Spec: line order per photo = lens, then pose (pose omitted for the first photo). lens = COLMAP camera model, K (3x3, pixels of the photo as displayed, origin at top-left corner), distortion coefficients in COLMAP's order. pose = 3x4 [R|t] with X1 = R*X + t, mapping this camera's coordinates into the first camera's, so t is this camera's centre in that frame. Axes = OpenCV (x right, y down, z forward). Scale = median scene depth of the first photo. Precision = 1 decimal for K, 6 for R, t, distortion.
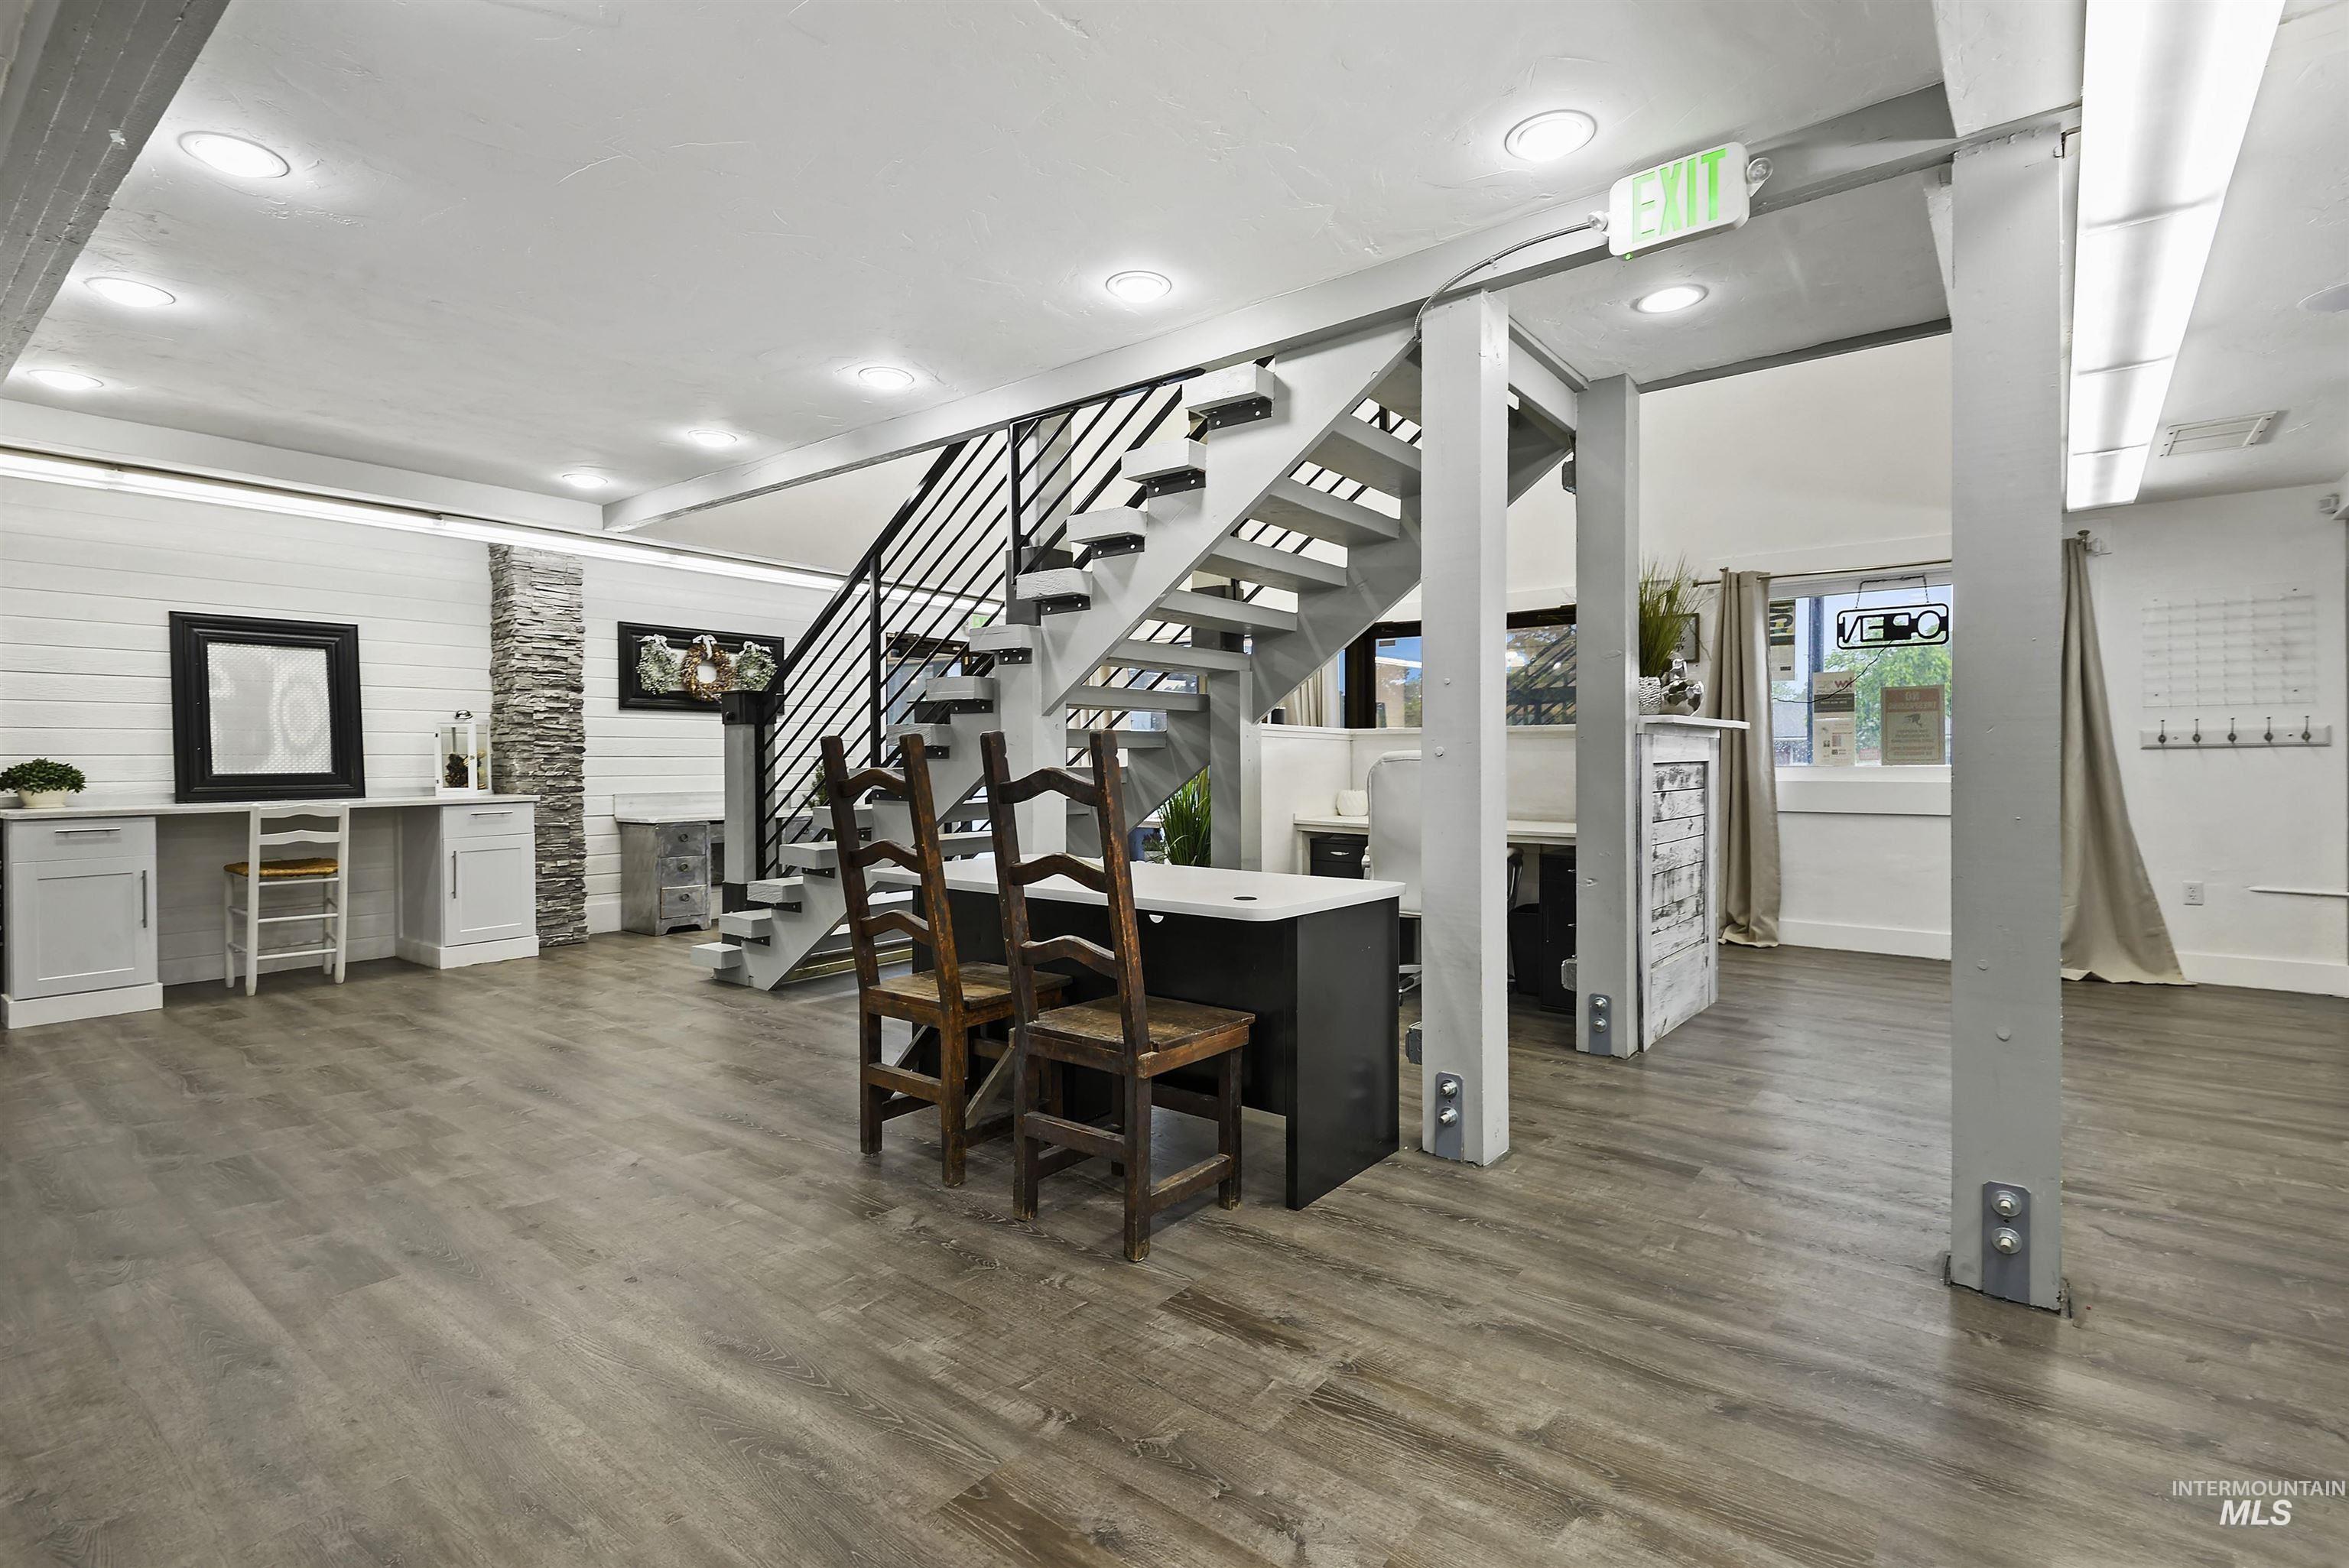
lens RADIAL K [[1097.1, 0, 1195.2], [0, 1097.1, 748.2], [0, 0, 1]] dist [0.020047, -0.010881]
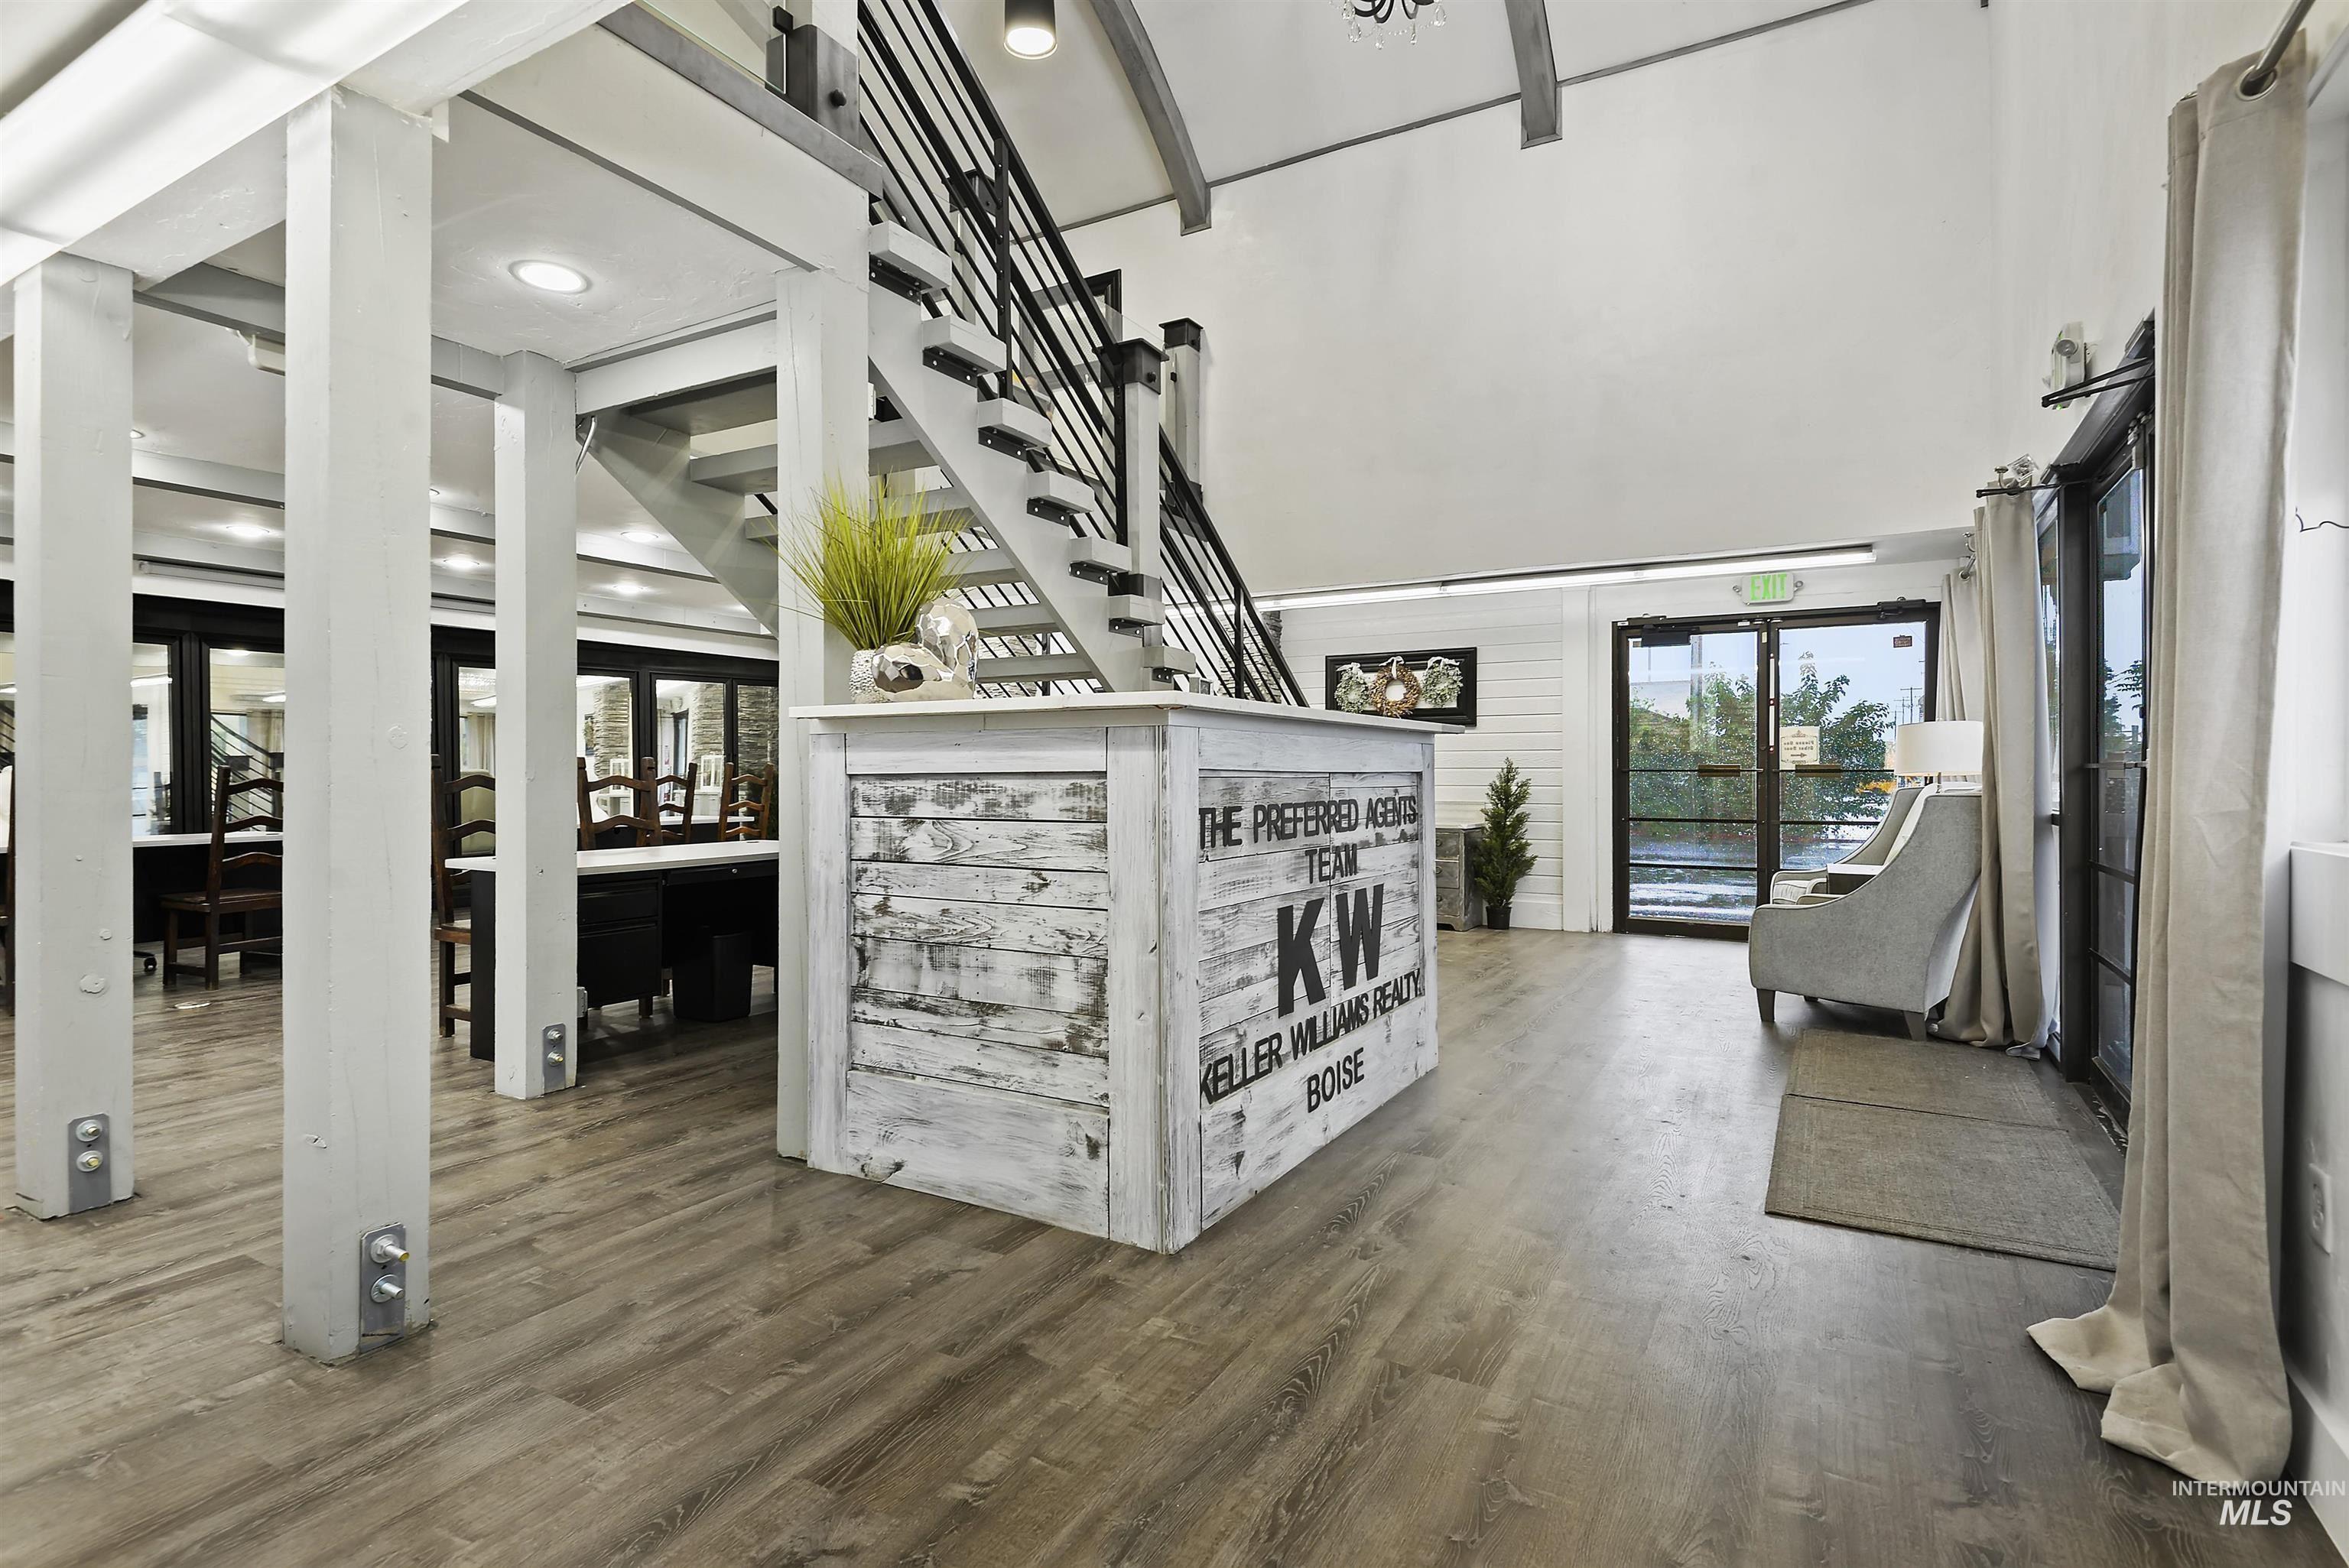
lens RADIAL K [[1183.1, 0, 1174.3], [0, 1183.1, 780.4], [0, 0, 1]] dist [0.001903, -0.002054]
pose [[0.131286, 0.011680, -0.991276, 0.866658], [0.002068, 0.999925, 0.012056, 0.005426], [0.991342, -0.003633, 0.131252, 0.809975]]
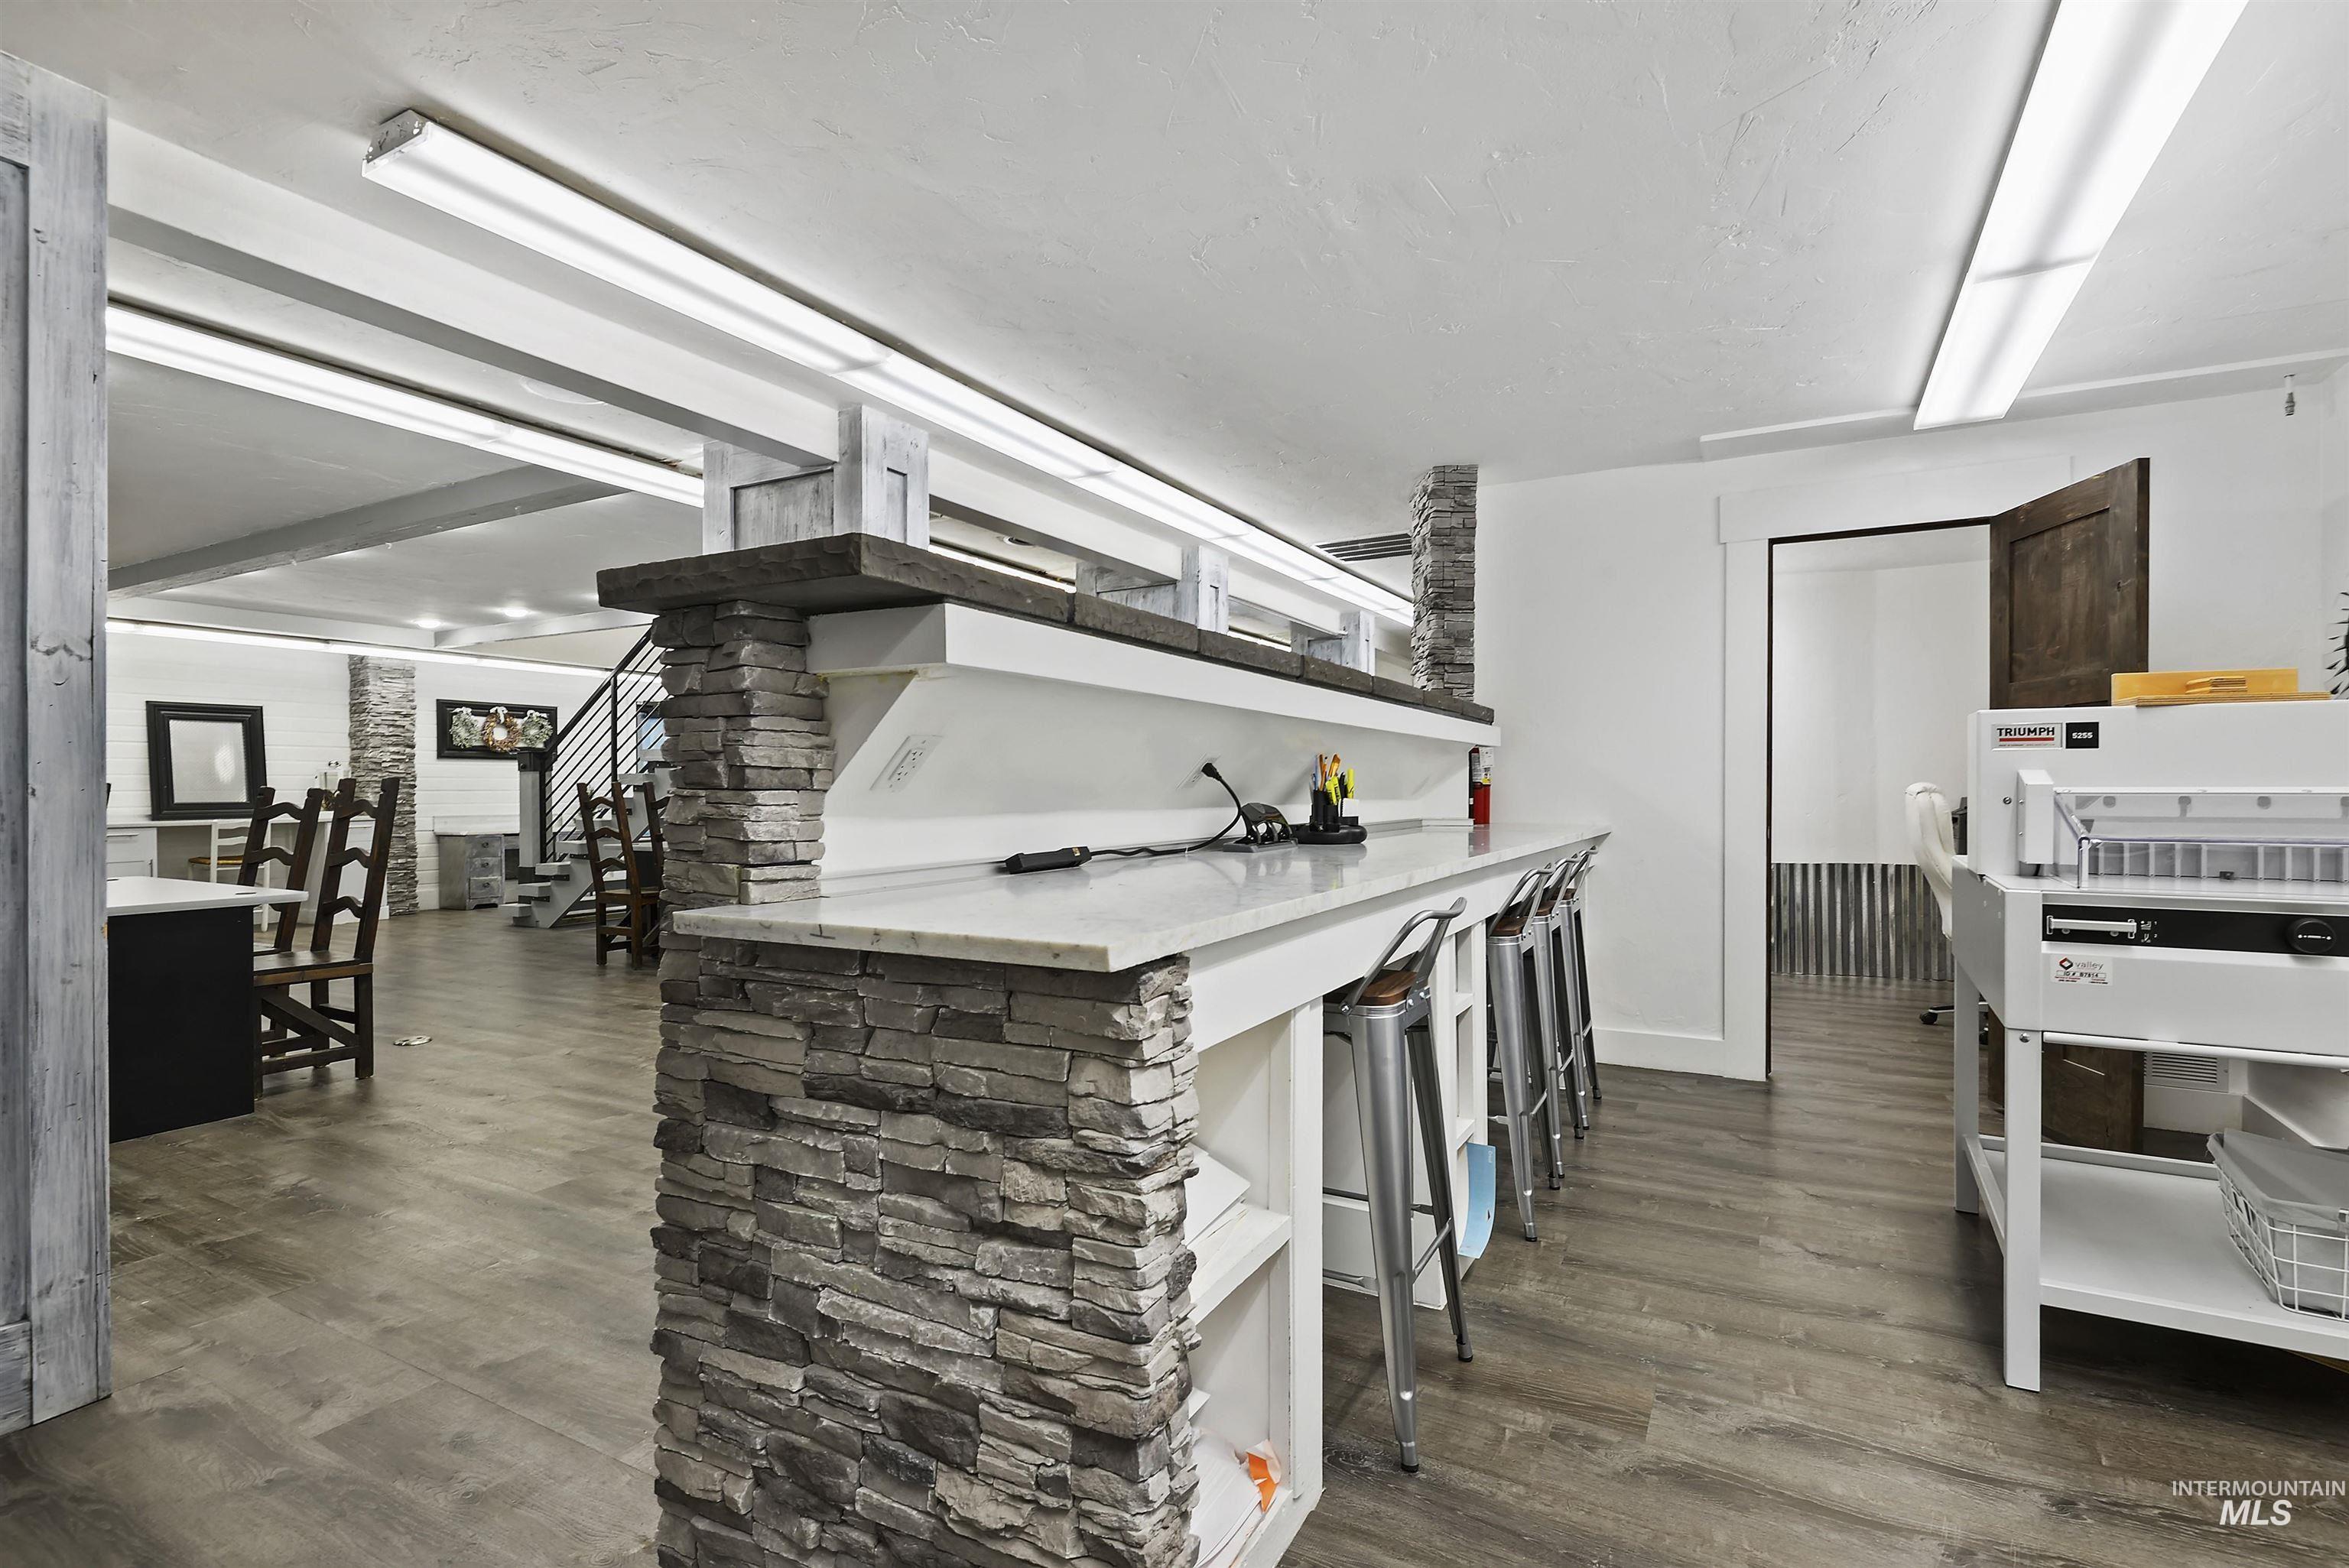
lens RADIAL K [[1097.1, 0, 1164.5], [0, 1097.1, 781.0], [0, 0, 1]] dist [0.020047, -0.010881]
pose [[0.989066, -0.000460, 0.147475, 0.264660], [0.000087, 0.999997, 0.002536, -0.010787], [-0.147476, -0.002495, 0.989063, -0.723034]]
